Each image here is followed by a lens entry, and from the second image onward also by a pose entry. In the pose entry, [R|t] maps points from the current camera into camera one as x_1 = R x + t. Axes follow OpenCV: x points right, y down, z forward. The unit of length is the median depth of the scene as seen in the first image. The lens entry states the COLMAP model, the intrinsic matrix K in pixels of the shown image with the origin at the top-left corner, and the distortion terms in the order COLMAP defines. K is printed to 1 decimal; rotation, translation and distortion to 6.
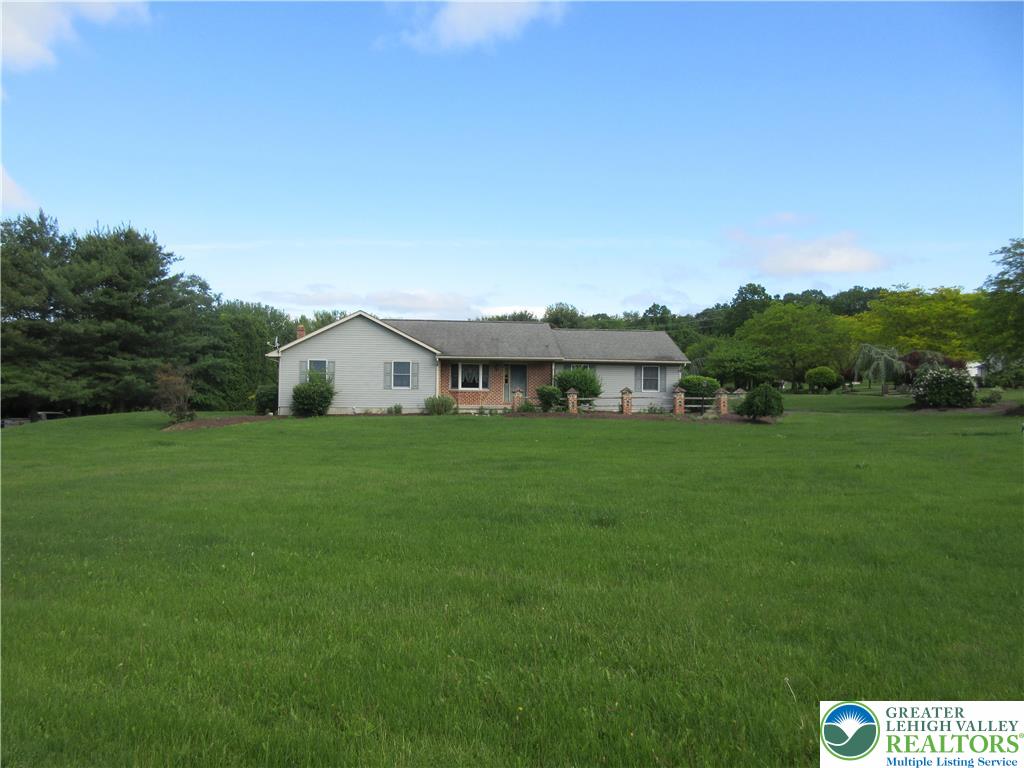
lens RADIAL K [[761.3, 0, 506.8], [0, 761.3, 378.7], [0, 0, 1]] dist [0.004285, 0.015206]
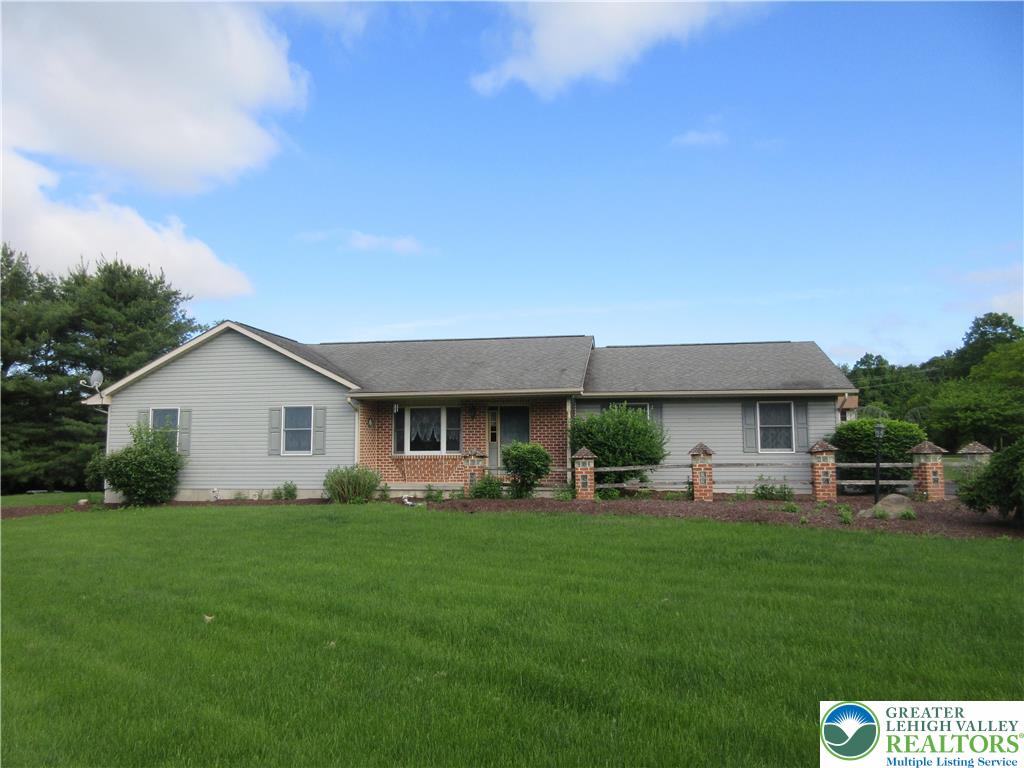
lens RADIAL K [[761.3, 0, 506.8], [0, 761.3, 378.7], [0, 0, 1]] dist [0.004285, 0.015206]
pose [[0.965899, -0.041954, -0.255498, 0.152803], [0.019247, 0.995689, -0.090735, 0.011146], [0.258203, 0.082723, 0.962542, 0.480866]]
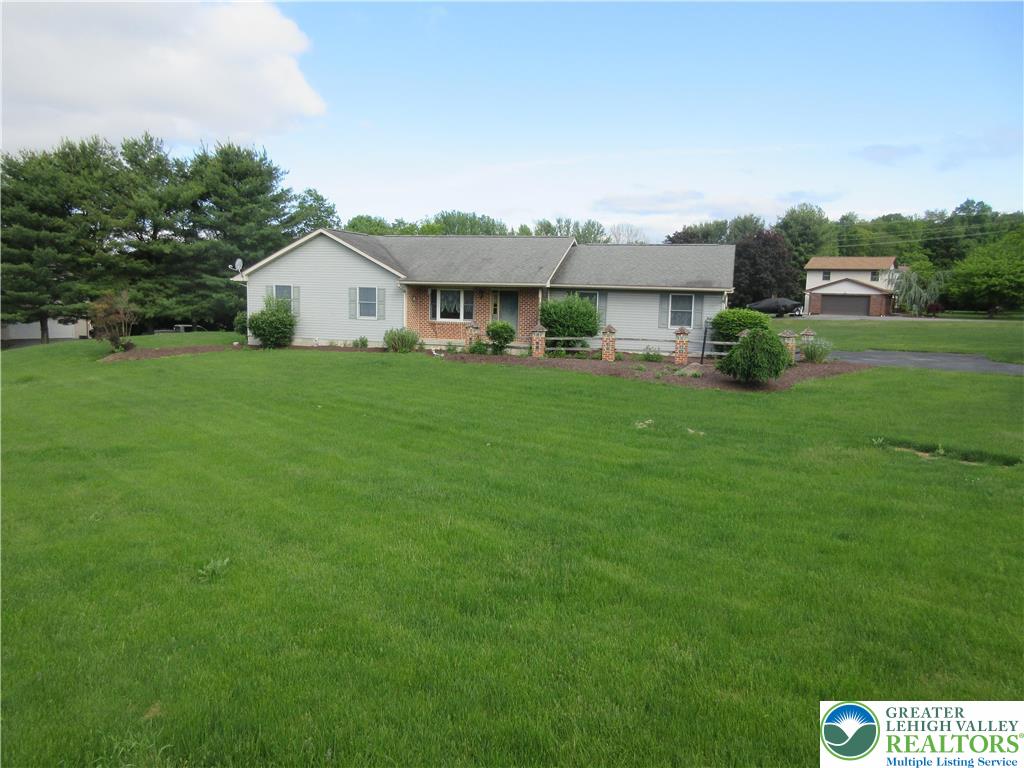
lens RADIAL K [[755.2, 0, 508.7], [0, 755.2, 397.3], [0, 0, 1]] dist [0.004663, 0.007797]
pose [[0.931776, 0.061277, -0.357825, 0.314520], [-0.008397, 0.989026, 0.147503, -0.025708], [0.362937, -0.134435, 0.922065, 0.249009]]
